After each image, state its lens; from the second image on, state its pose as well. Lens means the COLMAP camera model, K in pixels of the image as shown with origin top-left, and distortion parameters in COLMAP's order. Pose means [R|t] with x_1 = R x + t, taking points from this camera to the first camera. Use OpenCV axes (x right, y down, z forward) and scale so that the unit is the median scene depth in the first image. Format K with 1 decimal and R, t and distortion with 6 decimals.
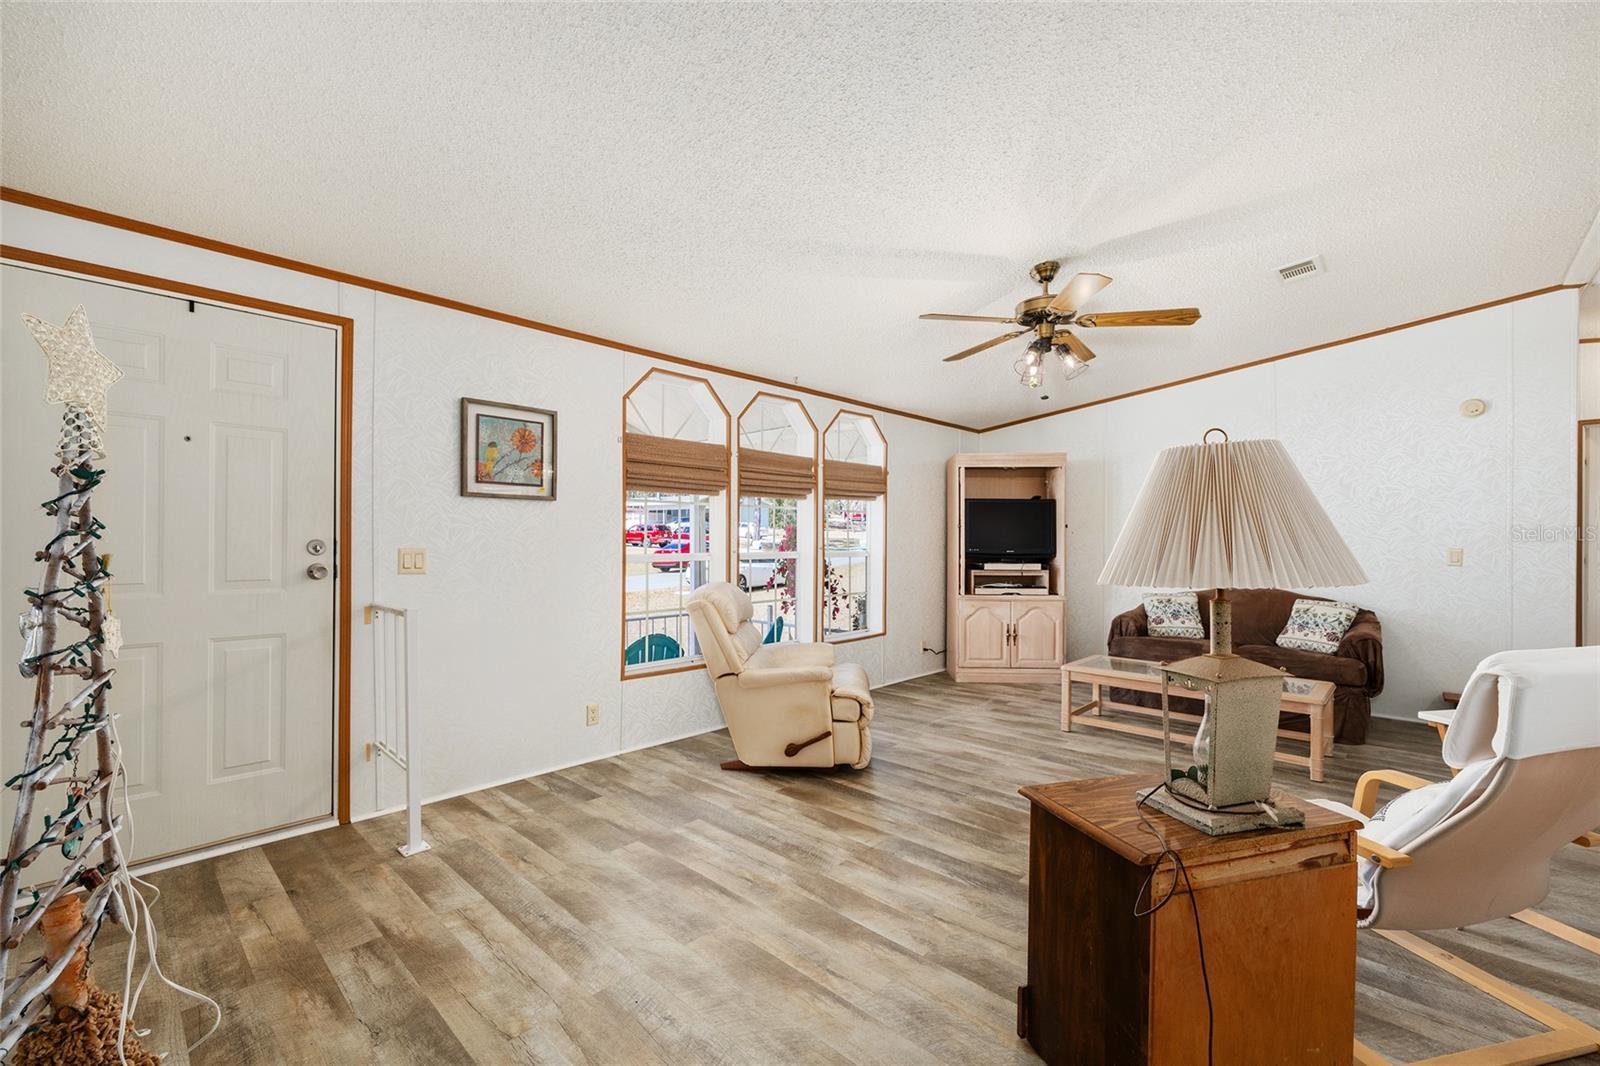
lens RADIAL K [[670.7, 0, 800.8], [0, 670.7, 537.9], [0, 0, 1]] dist [0.001221, 0.000738]
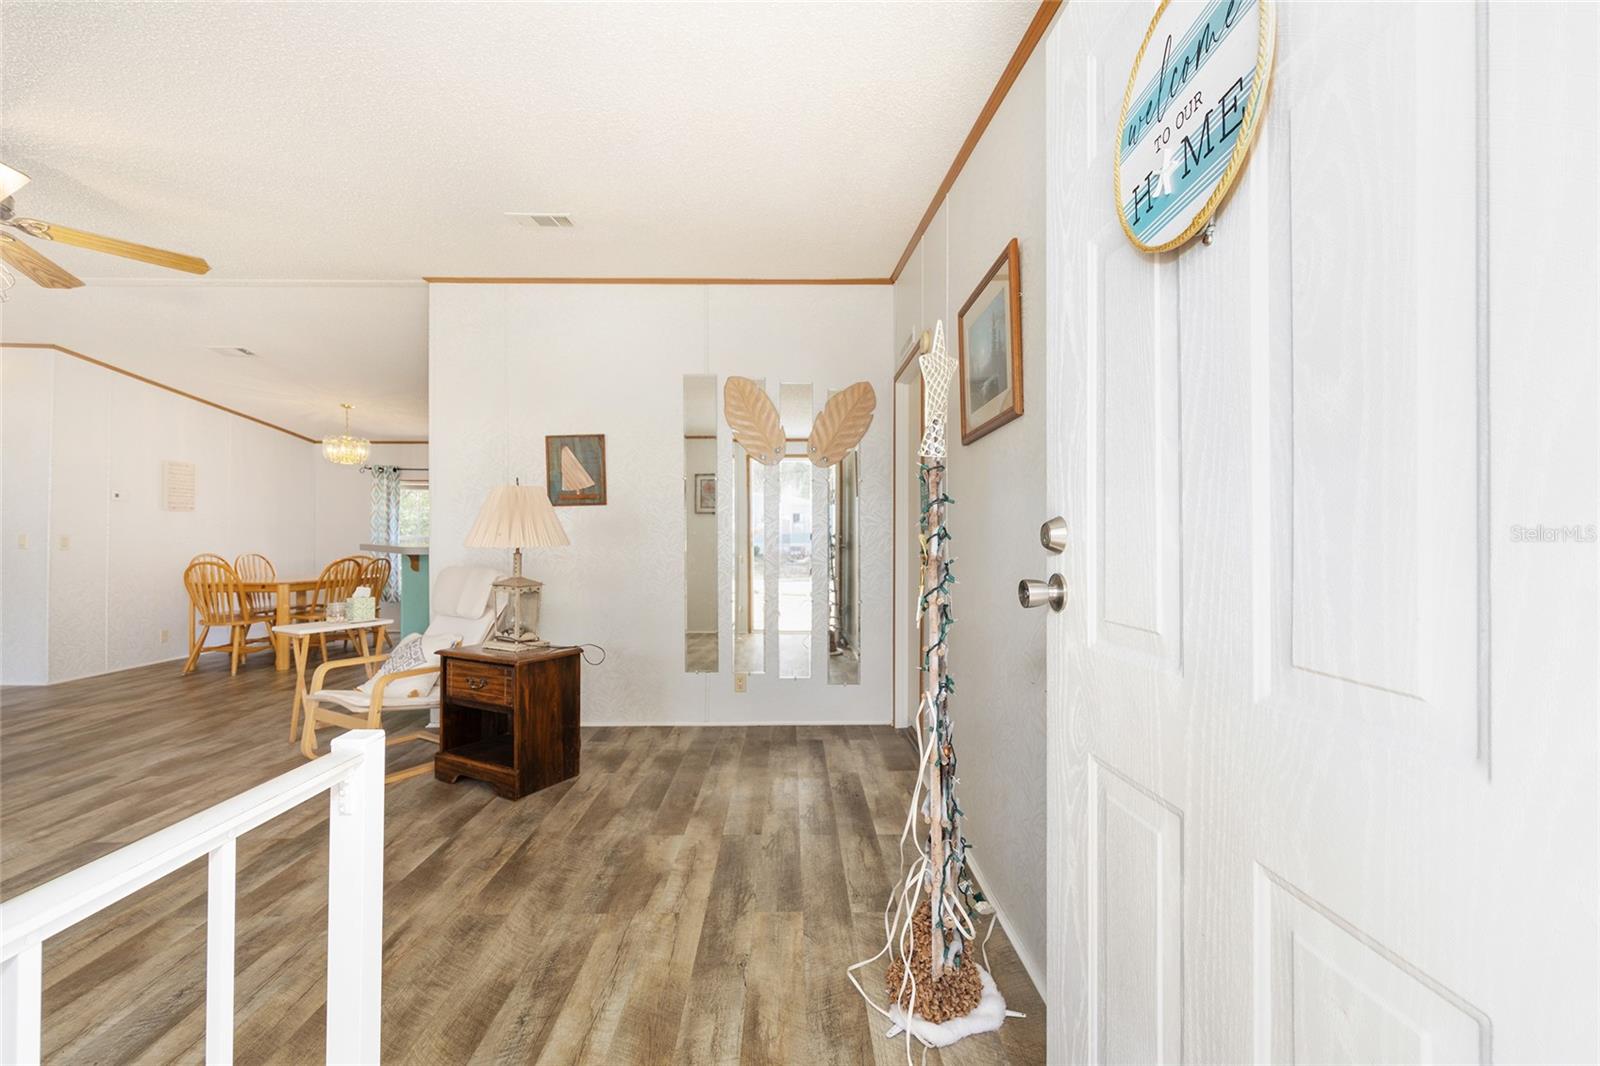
lens RADIAL K [[670.7, 0, 801.0], [0, 670.7, 538.0], [0, 0, 1]] dist [0.001221, 0.000738]
pose [[-0.698842, -0.007688, 0.715235, -0.758101], [-0.006758, 0.999969, 0.004146, 0.011675], [-0.715245, -0.001936, -0.698872, 0.868761]]
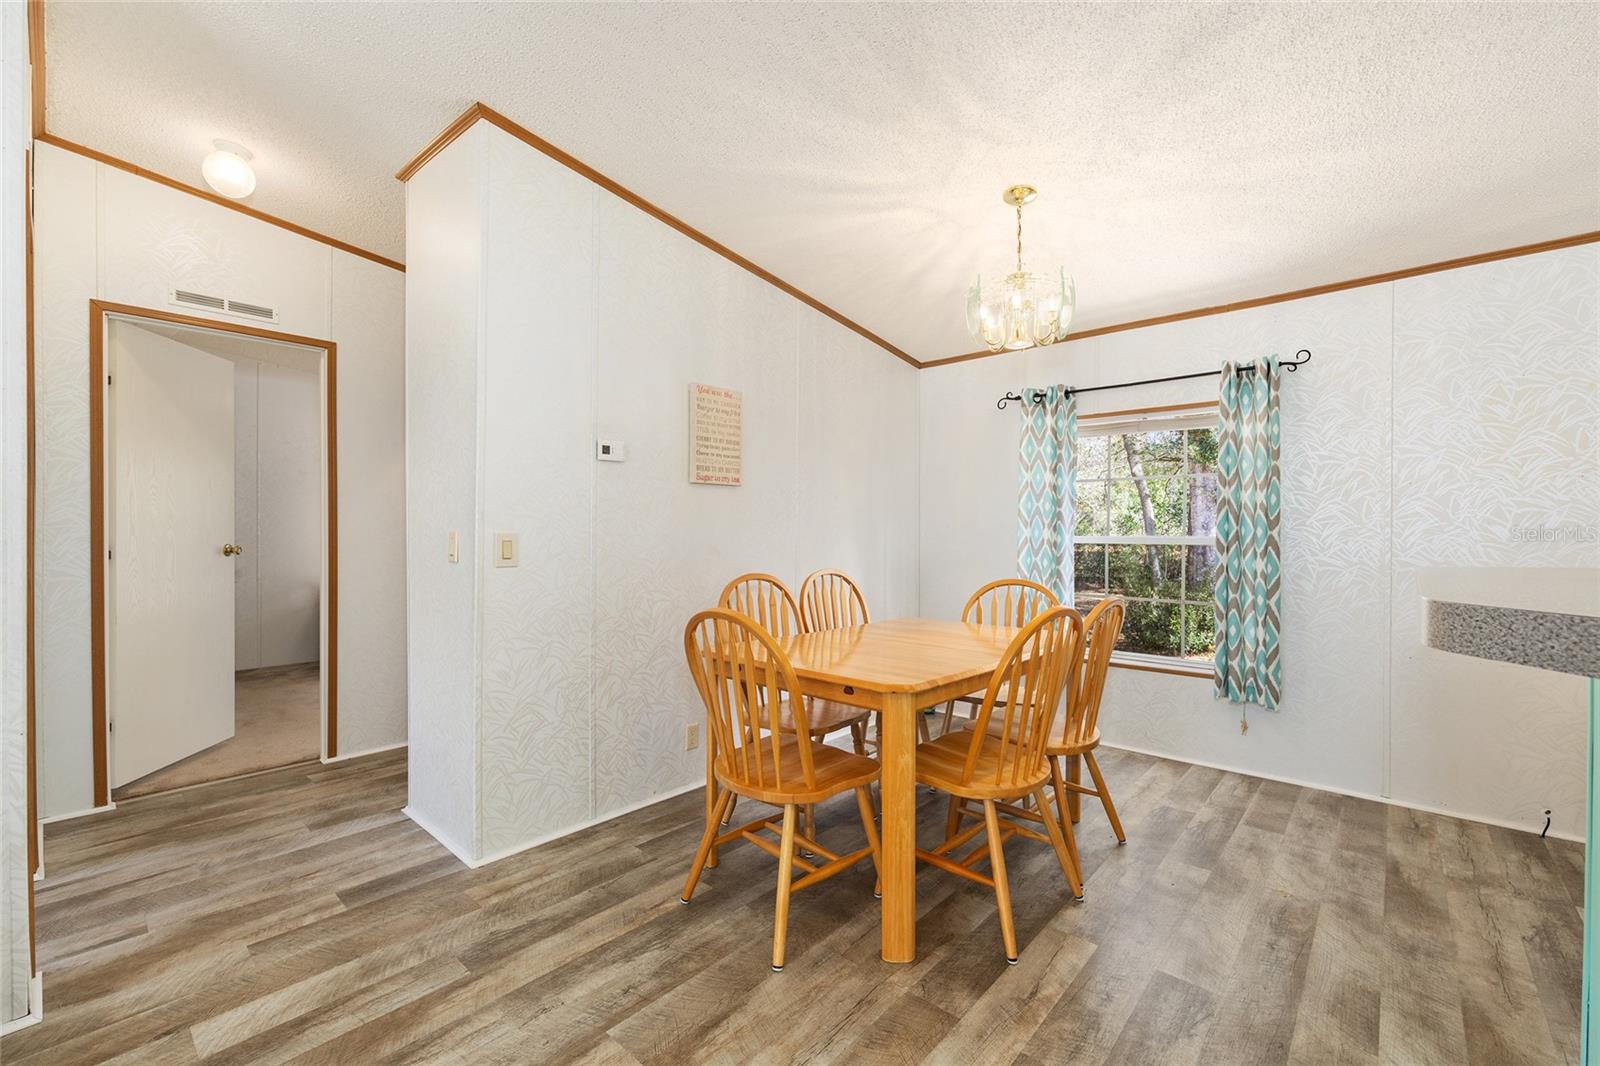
lens RADIAL K [[670.7, 0, 802.1], [0, 670.7, 543.6], [0, 0, 1]] dist [0.001221, 0.000738]
pose [[-0.028901, -0.006240, 0.999563, 0.942010], [0.001526, 0.999979, 0.006286, 0.030359], [-0.999581, 0.001707, -0.028891, 0.699444]]
